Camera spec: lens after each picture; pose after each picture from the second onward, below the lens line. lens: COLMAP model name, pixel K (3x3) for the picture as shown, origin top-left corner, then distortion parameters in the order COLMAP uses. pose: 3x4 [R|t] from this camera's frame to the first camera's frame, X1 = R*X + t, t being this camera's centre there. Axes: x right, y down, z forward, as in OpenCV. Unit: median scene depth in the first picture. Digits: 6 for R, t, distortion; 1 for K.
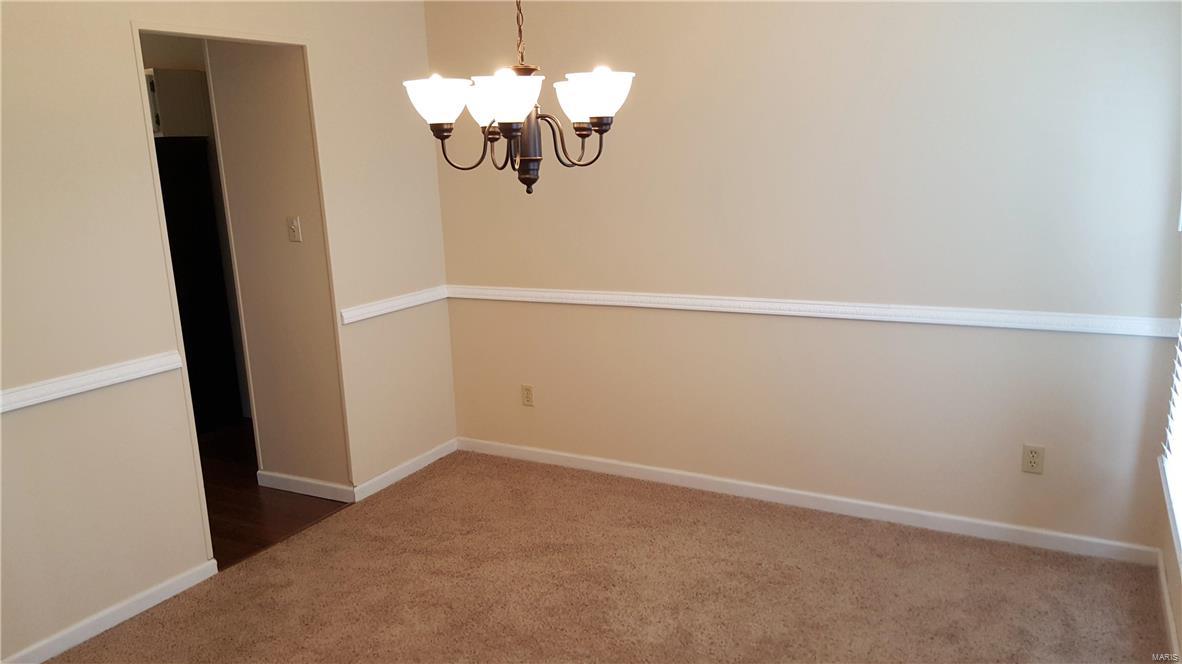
lens RADIAL K [[882.0, 0, 601.1], [0, 882.0, 339.3], [0, 0, 1]] dist [0.107834, -0.157099]
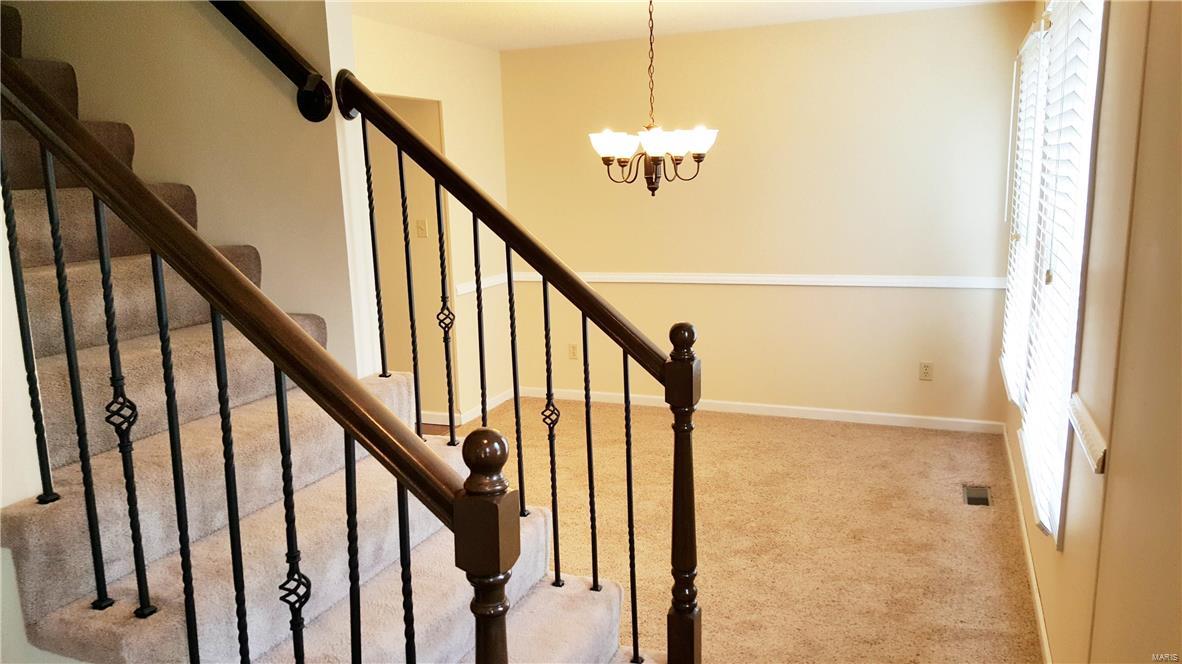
lens RADIAL K [[882.0, 0, 602.2], [0, 882.0, 333.2], [0, 0, 1]] dist [0.107834, -0.157099]
pose [[0.992924, -0.014603, 0.117851, -0.279784], [0.018935, 0.999182, -0.035725, 0.119952], [-0.117233, 0.037704, 0.992388, -0.514456]]
